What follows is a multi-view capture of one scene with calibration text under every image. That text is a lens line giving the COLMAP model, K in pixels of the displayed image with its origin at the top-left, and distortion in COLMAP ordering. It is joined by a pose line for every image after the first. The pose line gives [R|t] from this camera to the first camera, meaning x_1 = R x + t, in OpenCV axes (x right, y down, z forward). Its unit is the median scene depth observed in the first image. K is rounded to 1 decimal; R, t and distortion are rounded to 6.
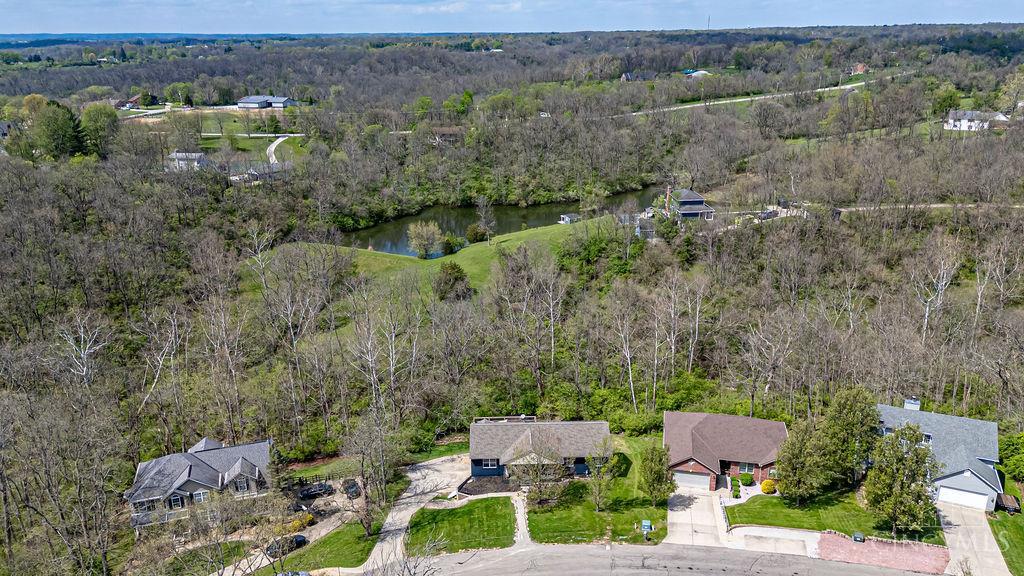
lens RADIAL K [[748.1, 0, 512.0], [0, 748.1, 285.8], [0, 0, 1]] dist [0.068251, -0.046145]
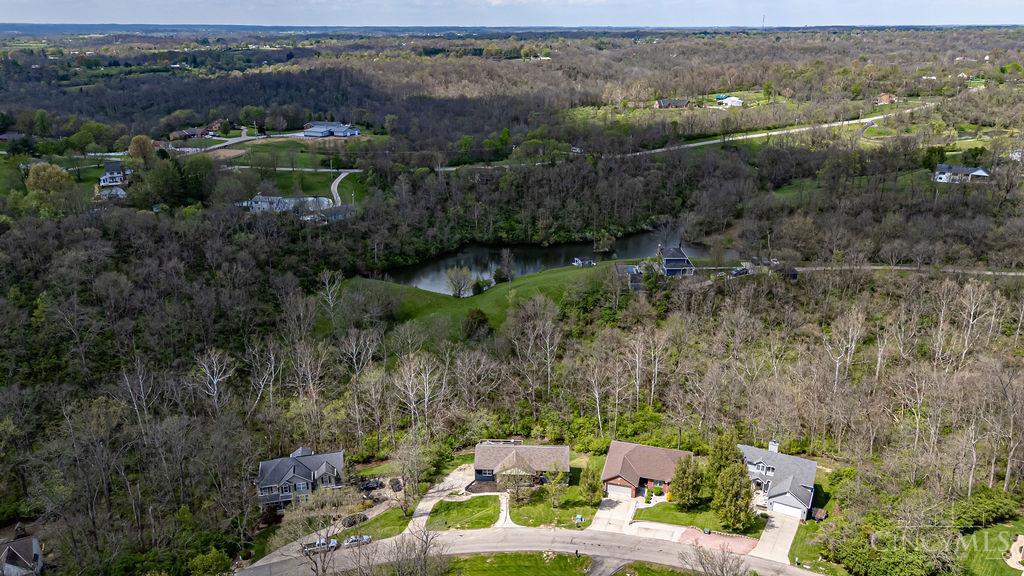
lens RADIAL K [[748.1, 0, 511.0], [0, 748.1, 287.0], [0, 0, 1]] dist [0.068251, -0.046145]
pose [[0.997638, 0.029475, -0.062045, 0.099090], [-0.028786, 0.999514, 0.011968, -0.151985], [0.062368, -0.010153, 0.998002, -0.485612]]
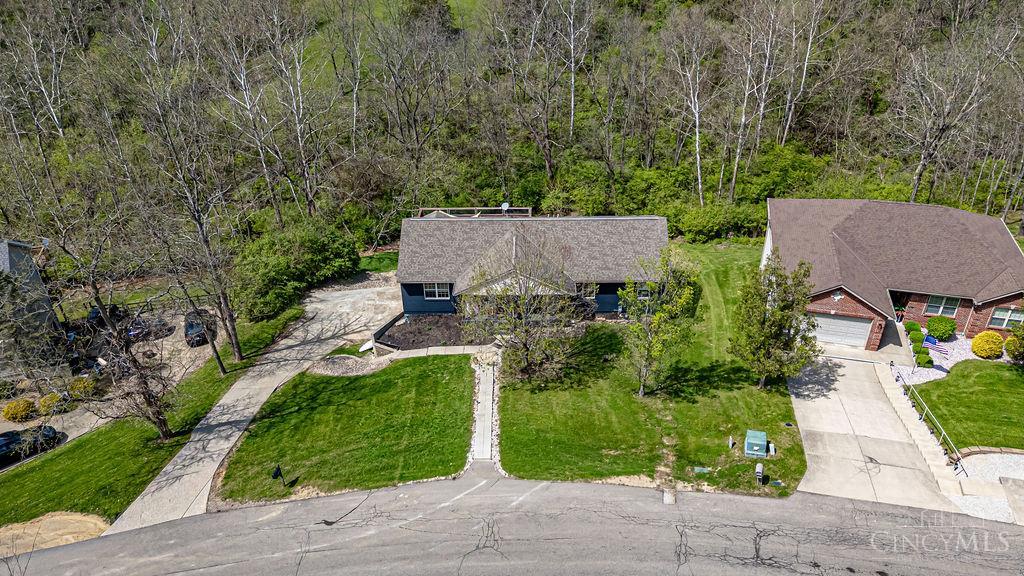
lens RADIAL K [[748.1, 0, 512.3], [0, 748.1, 284.0], [0, 0, 1]] dist [0.068251, -0.046145]
pose [[0.999302, 0.014744, -0.034324, 0.041465], [-0.005529, 0.967071, 0.254449, 0.097418], [0.036946, -0.254081, 0.966477, 0.493186]]
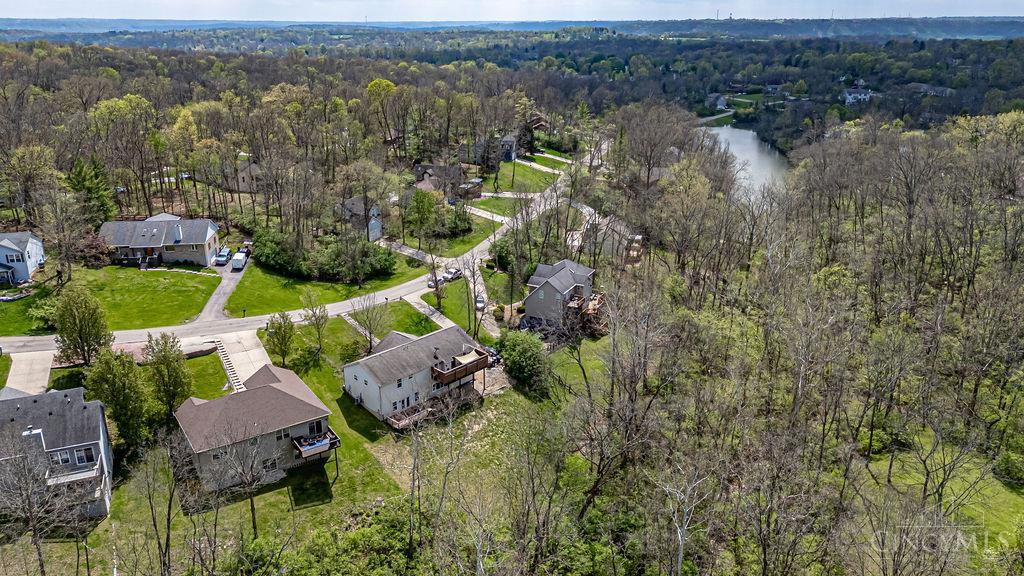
lens RADIAL K [[748.1, 0, 509.5], [0, 748.1, 285.7], [0, 0, 1]] dist [0.068251, -0.046145]
pose [[-0.705372, 0.246602, -0.664558, 0.662440], [-0.207215, 0.824842, 0.526021, -0.507013], [0.677873, 0.508747, -0.530721, 1.687575]]
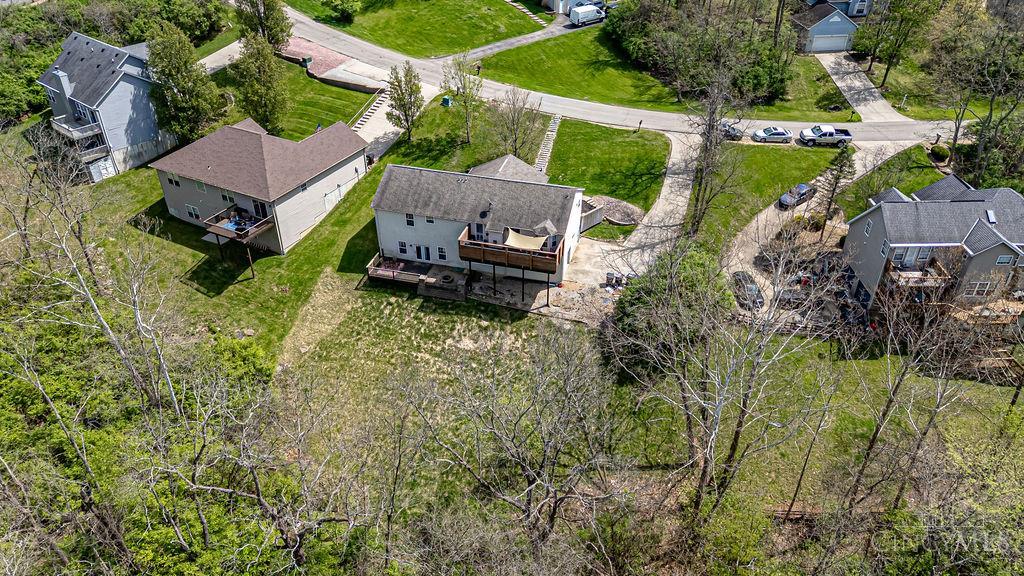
lens RADIAL K [[748.1, 0, 512.8], [0, 748.1, 289.6], [0, 0, 1]] dist [0.068251, -0.046145]
pose [[-0.957493, -0.156532, 0.242289, -0.183988], [0.096674, 0.617240, 0.780813, -0.299960], [-0.271773, 0.771046, -0.575871, 1.516377]]
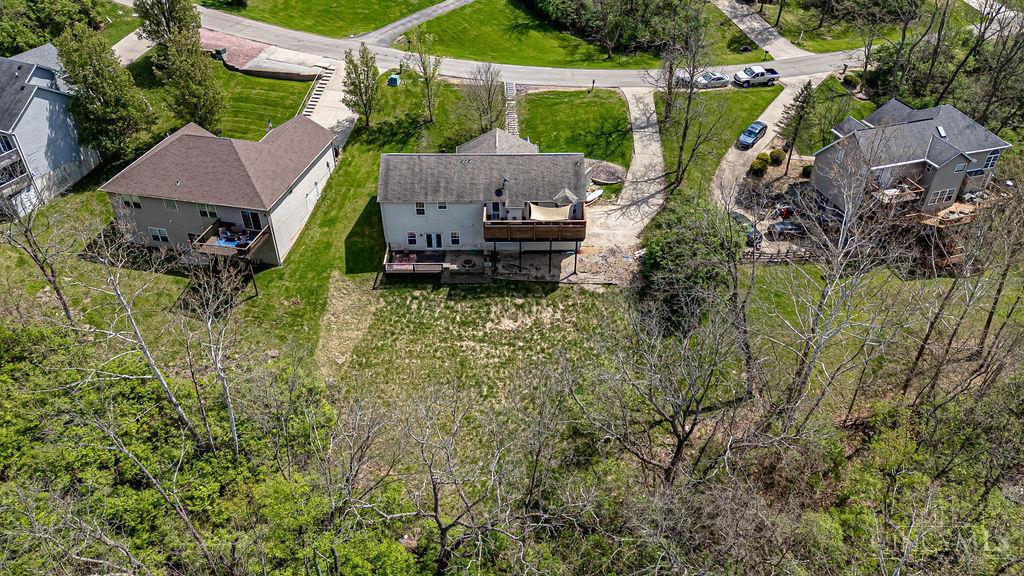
lens RADIAL K [[748.1, 0, 512.8], [0, 748.1, 288.6], [0, 0, 1]] dist [0.068251, -0.046145]
pose [[-0.999826, -0.001488, 0.018613, -0.004612], [0.014402, 0.573002, 0.819427, -0.313270], [-0.011885, 0.819553, -0.572881, 1.533839]]
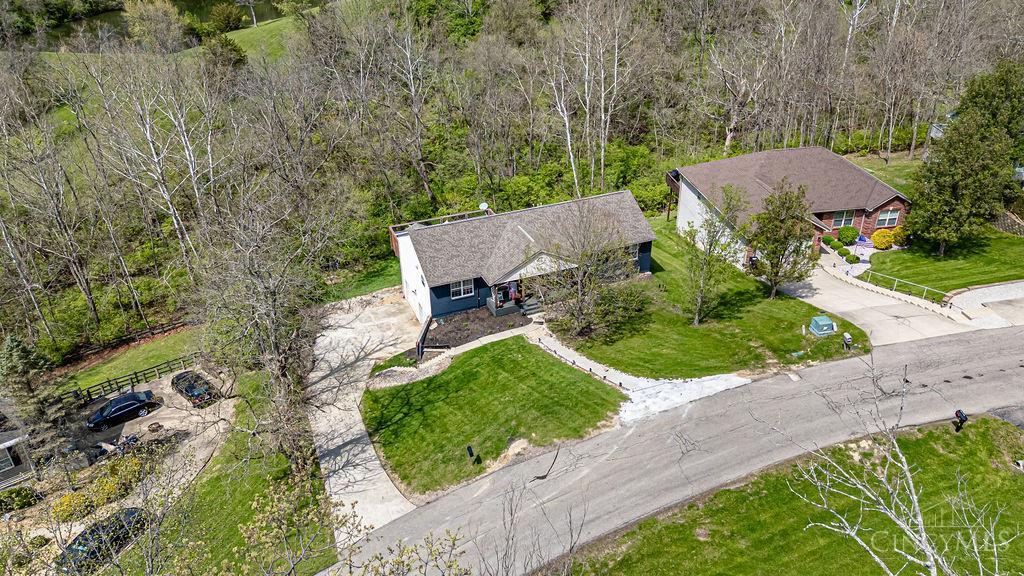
lens RADIAL K [[748.1, 0, 513.8], [0, 748.1, 290.5], [0, 0, 1]] dist [0.068251, -0.046145]
pose [[0.929614, -0.186190, 0.318043, -0.169308], [0.117899, 0.967889, 0.222014, 0.119357], [-0.349167, -0.168890, 0.921715, 0.476109]]
